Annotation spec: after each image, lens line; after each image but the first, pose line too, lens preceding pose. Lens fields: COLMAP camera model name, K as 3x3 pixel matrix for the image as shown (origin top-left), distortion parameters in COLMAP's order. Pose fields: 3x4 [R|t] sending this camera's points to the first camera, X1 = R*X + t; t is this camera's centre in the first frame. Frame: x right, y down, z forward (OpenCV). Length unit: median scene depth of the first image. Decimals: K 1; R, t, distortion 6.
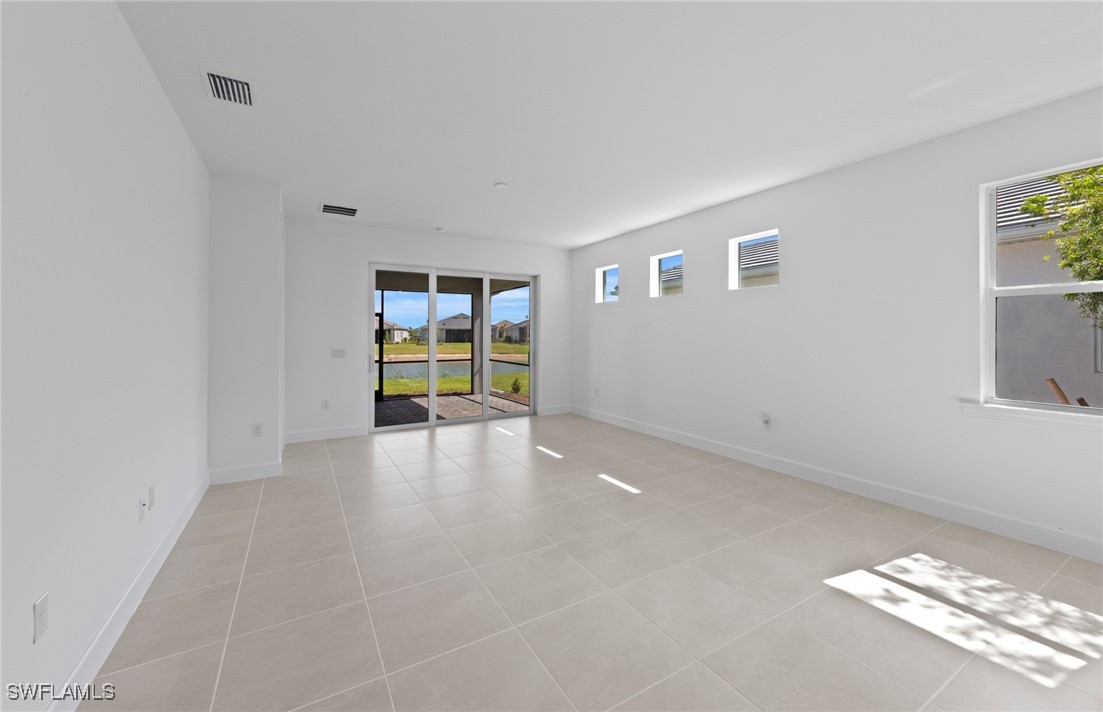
lens RADIAL K [[420.9, 0, 570.9], [0, 420.9, 333.0], [0, 0, 1]] dist [0.000969, 0.000625]
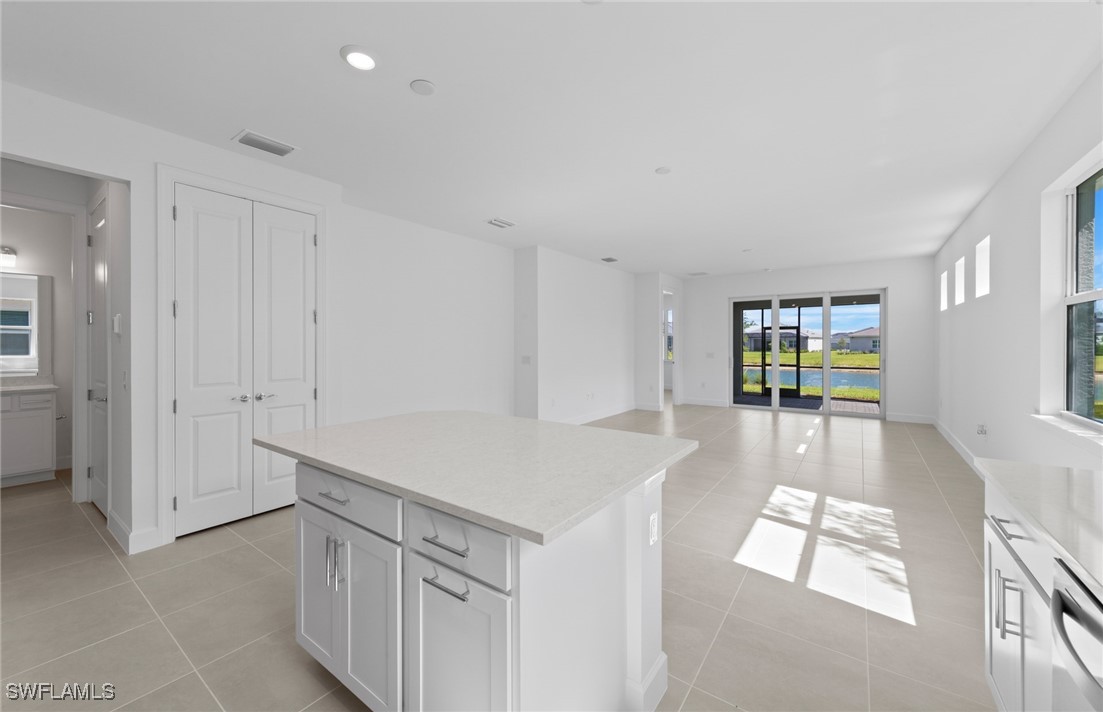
lens RADIAL K [[420.9, 0, 560.0], [0, 420.9, 347.1], [0, 0, 1]] dist [0.000969, 0.000625]
pose [[0.398851, 0.005954, -0.916996, 0.643389], [0.004989, 0.999950, 0.008662, -0.001420], [0.917002, -0.008030, 0.398801, -0.188349]]
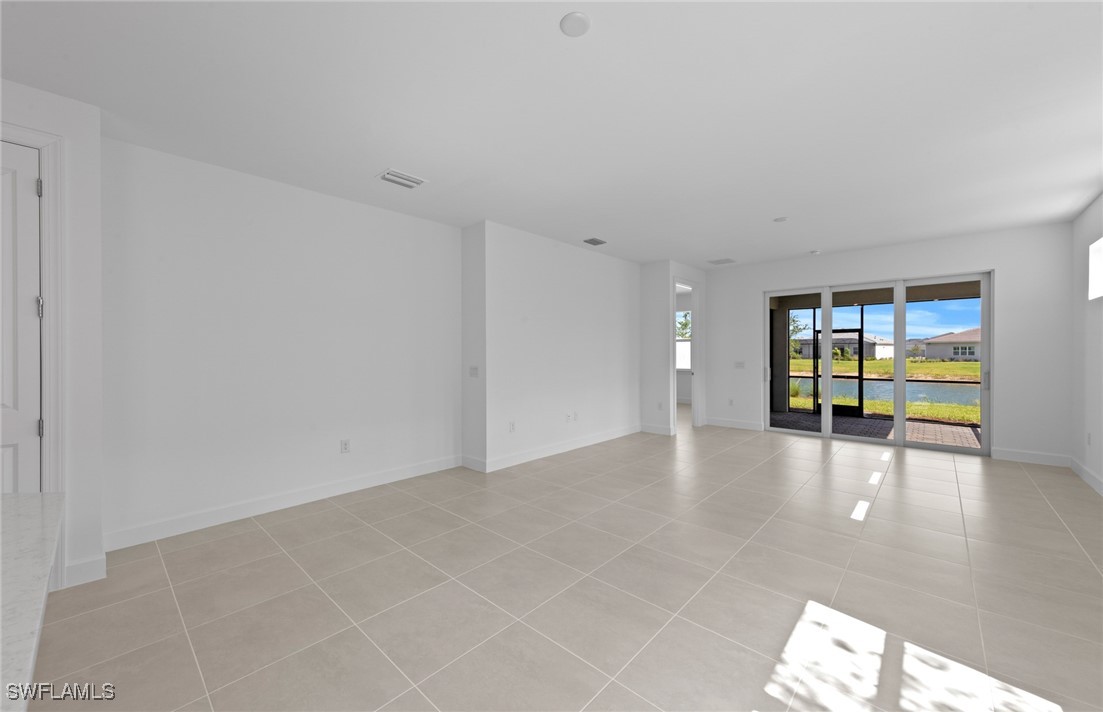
lens RADIAL K [[420.9, 0, 557.0], [0, 420.9, 355.8], [0, 0, 1]] dist [0.000969, 0.000625]
pose [[0.291038, 0.008174, -0.956677, 0.473533], [0.006683, 0.999922, 0.010576, 0.001636], [0.956688, -0.009472, 0.290960, 0.054295]]
